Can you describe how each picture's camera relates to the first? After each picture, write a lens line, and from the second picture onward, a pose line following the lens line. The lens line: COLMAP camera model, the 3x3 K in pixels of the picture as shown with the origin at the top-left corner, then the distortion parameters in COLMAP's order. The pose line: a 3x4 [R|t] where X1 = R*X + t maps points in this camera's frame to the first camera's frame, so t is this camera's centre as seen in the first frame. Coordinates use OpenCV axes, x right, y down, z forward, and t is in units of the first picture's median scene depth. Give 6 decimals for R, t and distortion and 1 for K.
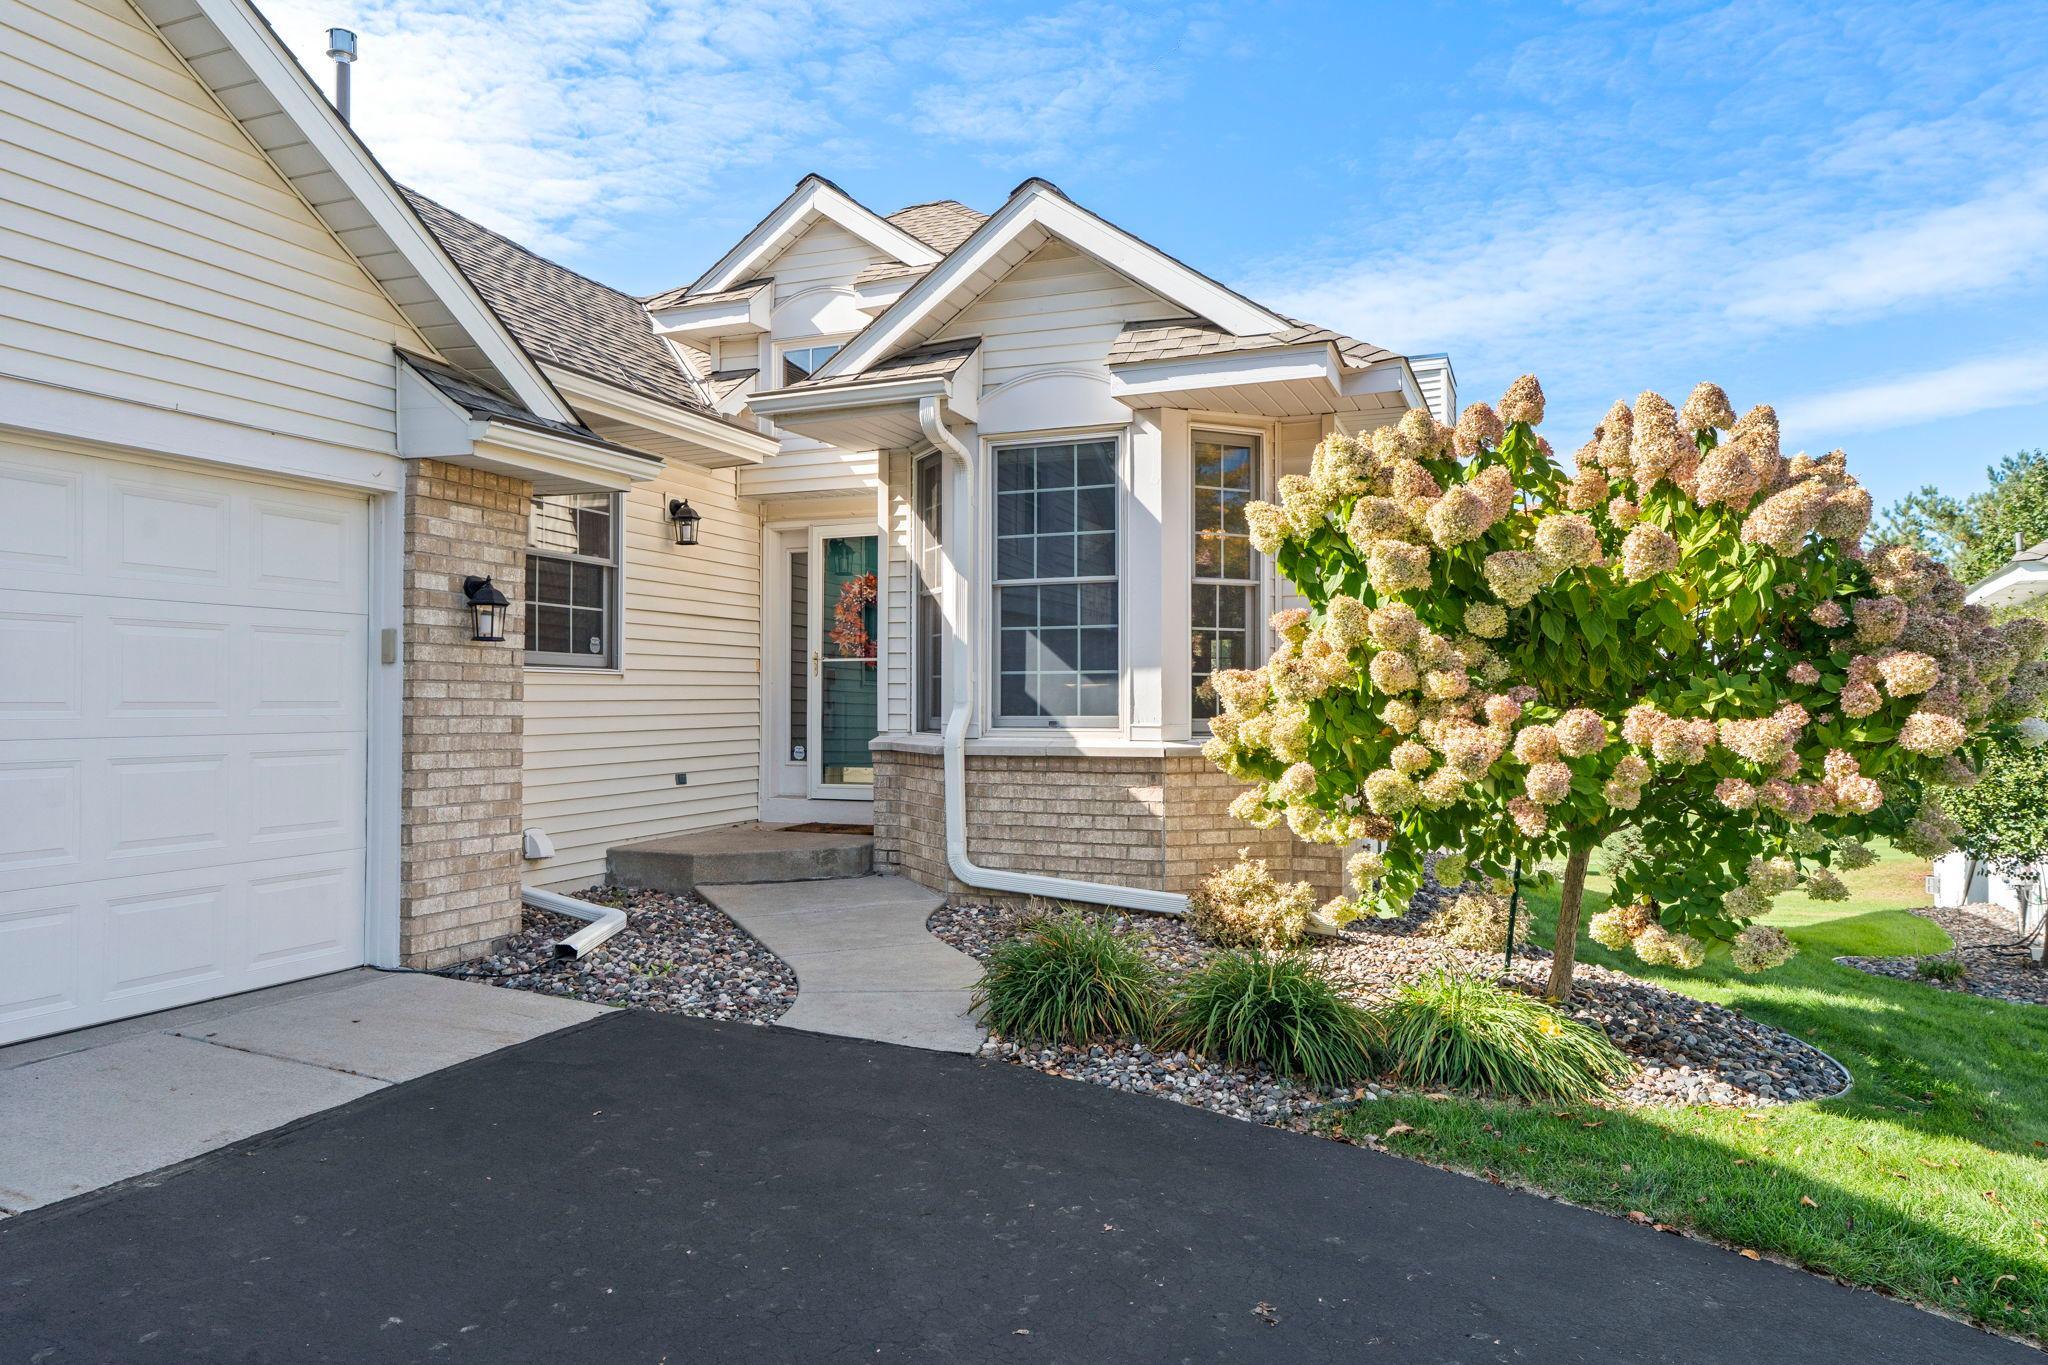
lens RADIAL K [[1333.7, 0, 1024.0], [0, 1333.7, 682.5], [0, 0, 1]] dist [-0.024513, 0.002889]
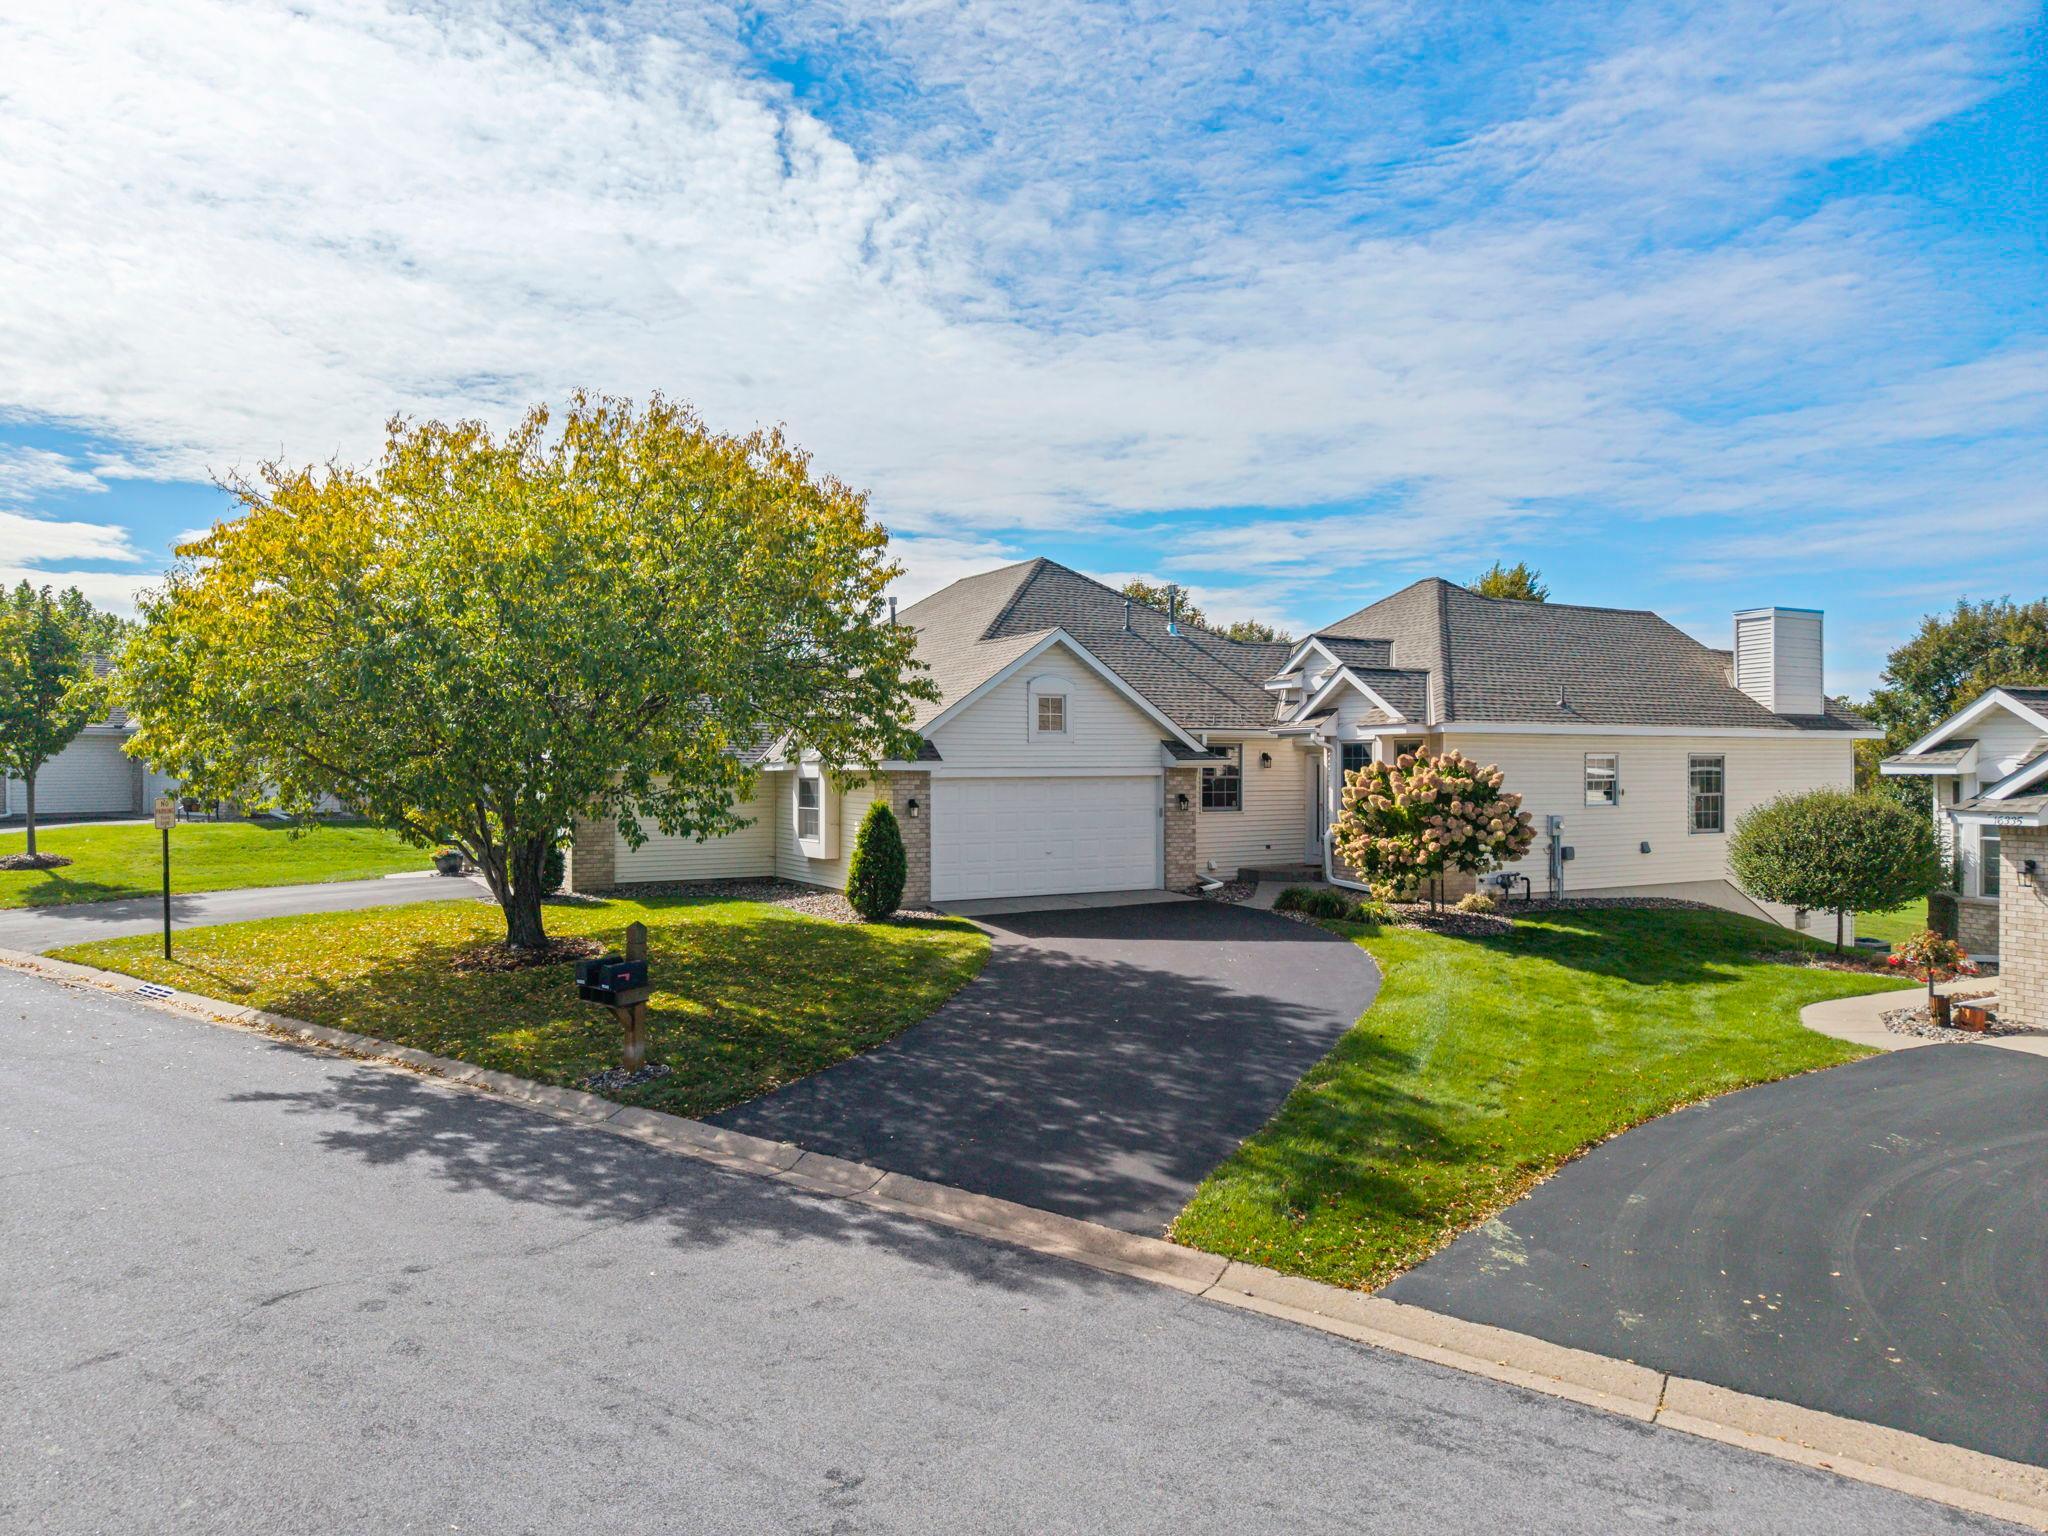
lens RADIAL K [[1380.8, 0, 1017.7], [0, 1380.8, 755.2], [0, 0, 1]] dist [0.010530, -0.005993]
pose [[0.780778, -0.004270, -0.624794, 1.725997], [0.009556, 0.999941, 0.005108, -0.213475], [0.624735, -0.009959, 0.780773, -2.448161]]
